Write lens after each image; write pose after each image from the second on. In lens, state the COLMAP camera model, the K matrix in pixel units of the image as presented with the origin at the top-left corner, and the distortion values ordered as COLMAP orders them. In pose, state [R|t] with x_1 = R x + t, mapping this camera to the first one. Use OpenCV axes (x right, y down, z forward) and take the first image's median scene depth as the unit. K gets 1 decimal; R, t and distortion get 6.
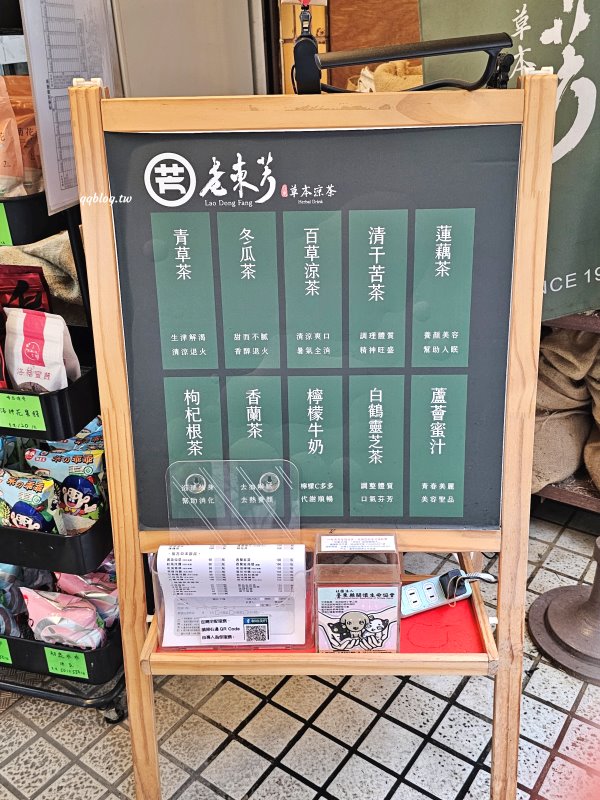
lens RADIAL K [[723.4, 0, 302.6], [0, 723.4, 395.0], [0, 0, 1]] dist [0.115858, -0.253791]
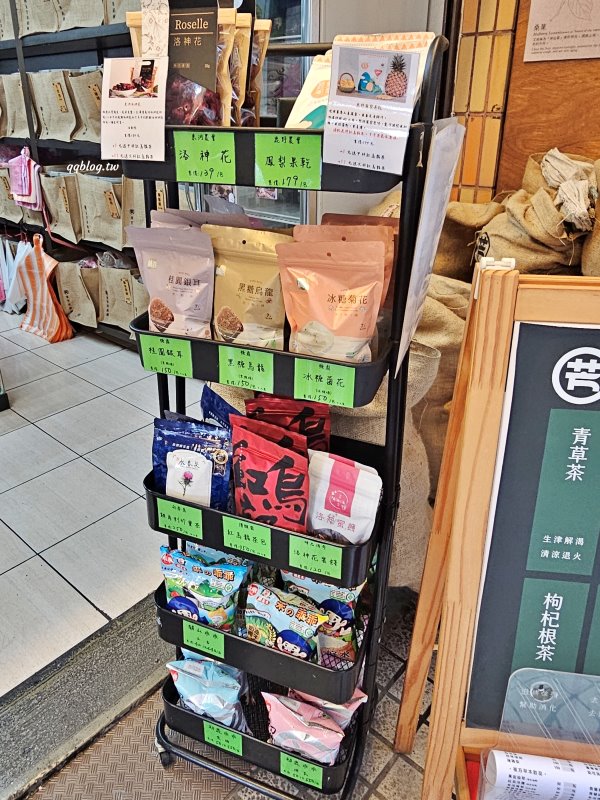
lens RADIAL K [[642.1, 0, 300.0], [0, 642.1, 400.0], [0, 0, 1]] dist [-0.000953, -0.013119]
pose [[0.989785, 0.071419, -0.123393, -0.334640], [-0.070957, 0.997446, 0.008135, -0.199452], [0.123658, 0.000703, 0.992325, 0.166216]]
